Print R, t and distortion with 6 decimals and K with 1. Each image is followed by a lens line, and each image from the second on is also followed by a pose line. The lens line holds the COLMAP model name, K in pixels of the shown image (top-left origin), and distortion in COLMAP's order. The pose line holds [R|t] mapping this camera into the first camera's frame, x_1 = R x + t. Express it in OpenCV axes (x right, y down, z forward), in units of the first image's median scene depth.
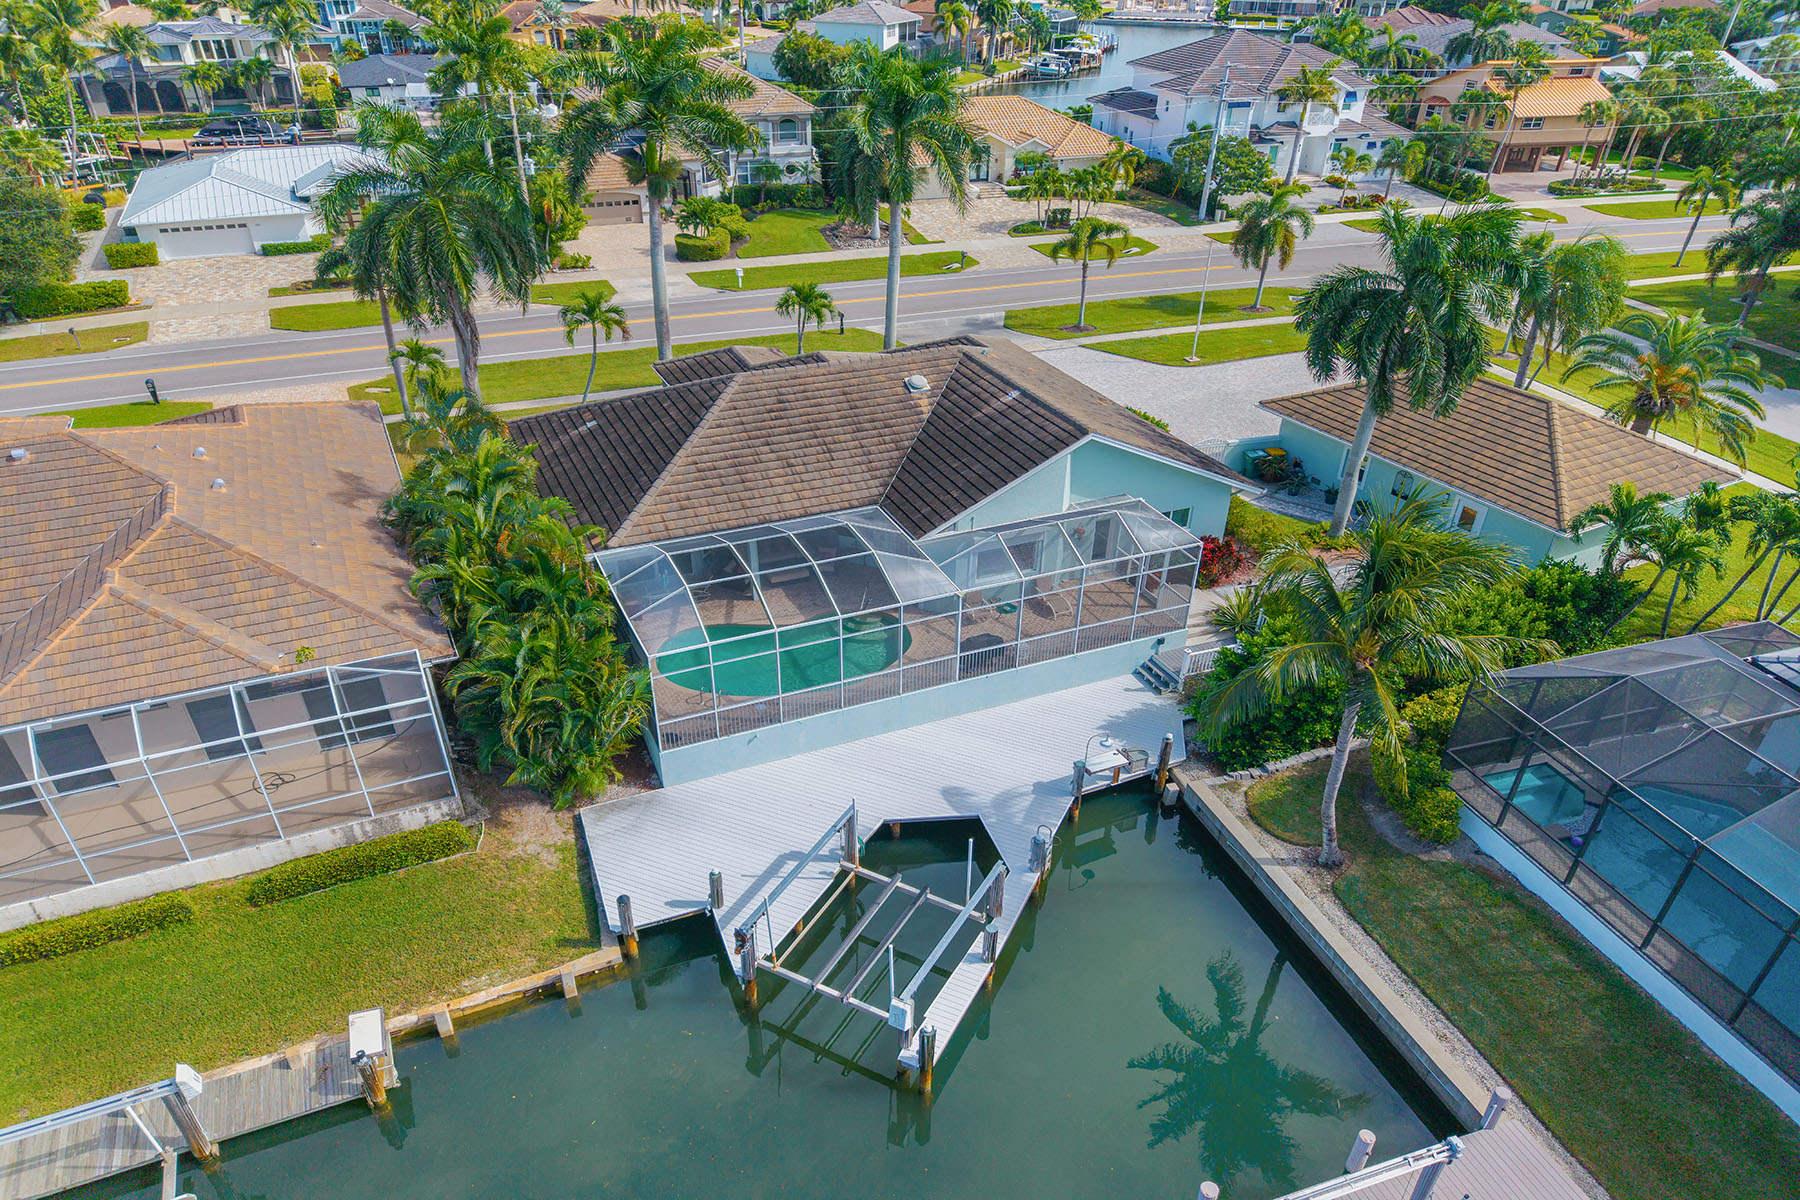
lens RADIAL K [[1208.0, 0, 789.8], [0, 1208.0, 657.3], [0, 0, 1]] dist [0.005773, 0.001293]
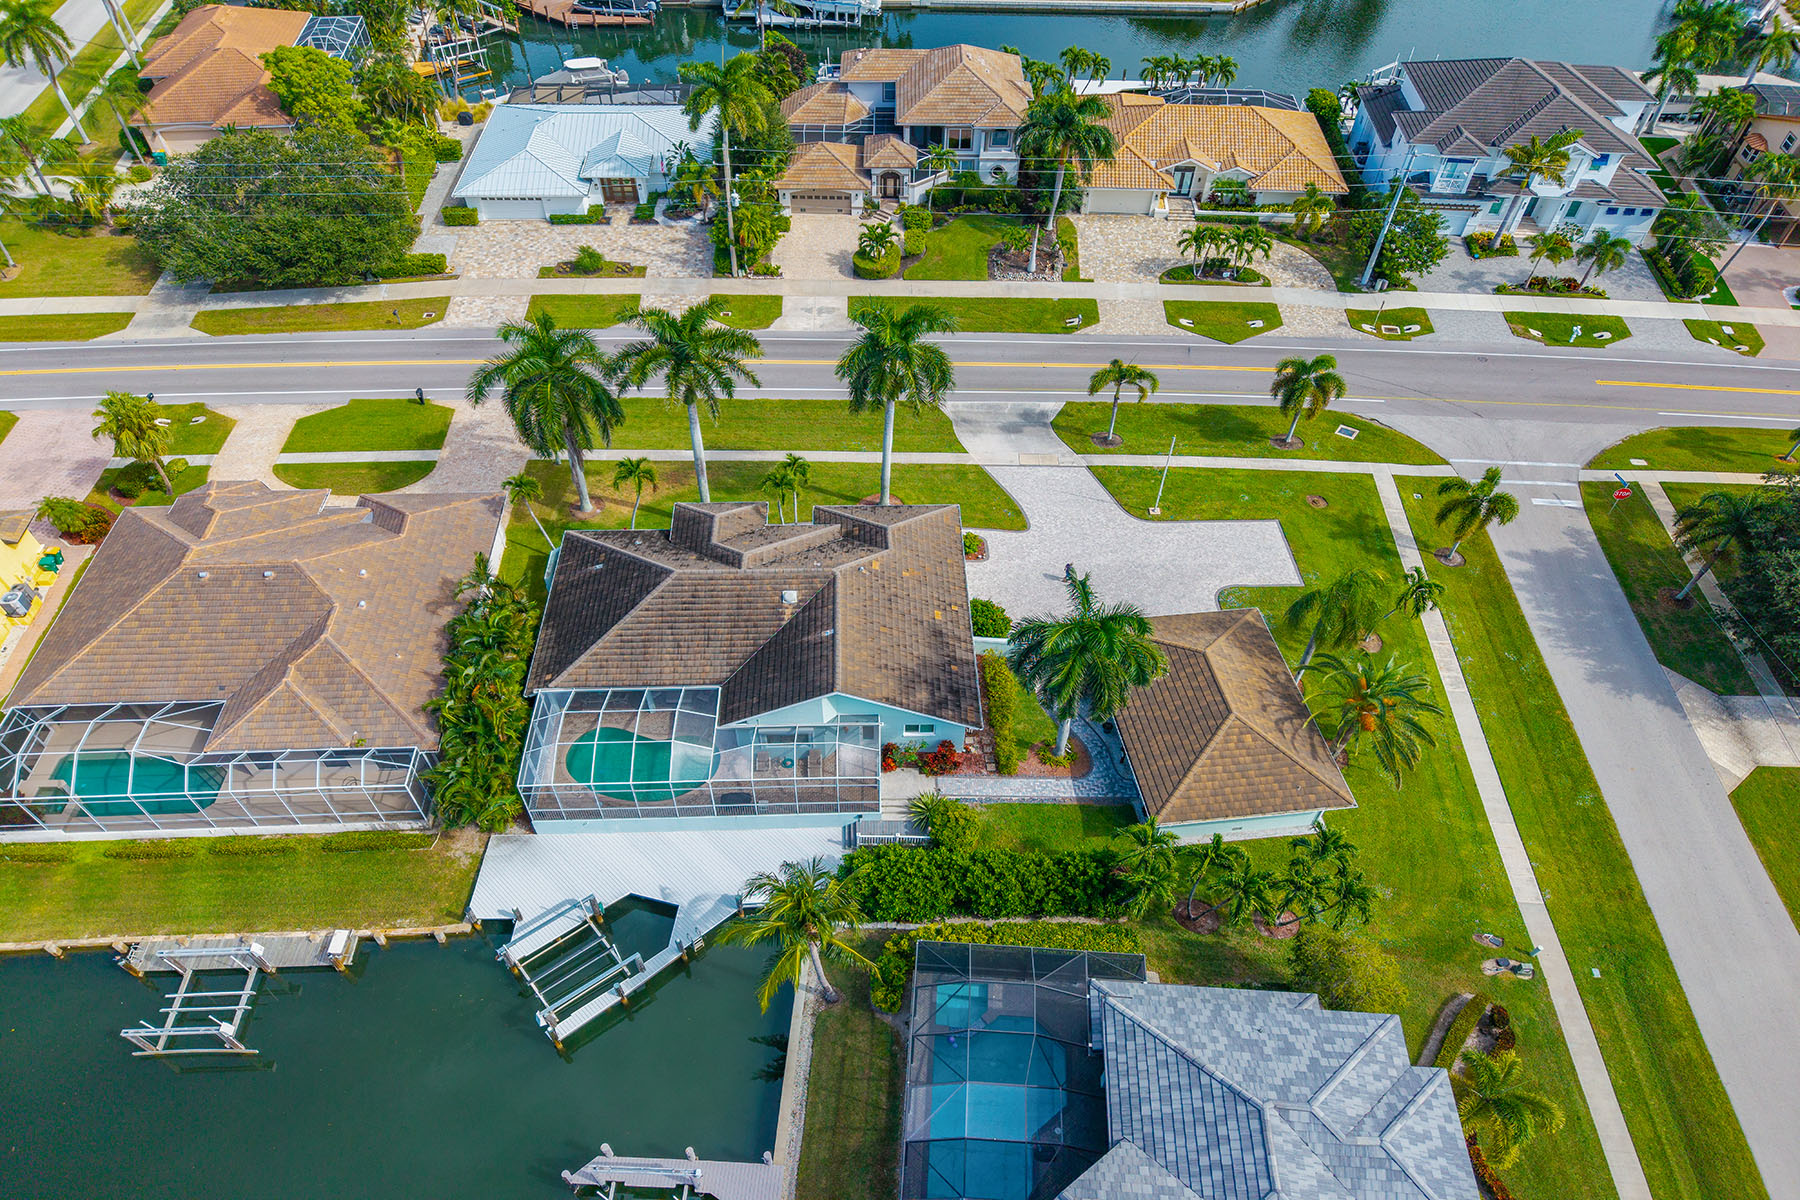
lens RADIAL K [[1245.9, 0, 882.2], [0, 1245.9, 598.1], [0, 0, 1]] dist [0.006576, -0.015079]
pose [[0.932370, 0.267084, -0.243624, 0.785590], [-0.194817, 0.938904, 0.283736, -0.910153], [0.304521, -0.217085, 0.927438, -0.562234]]
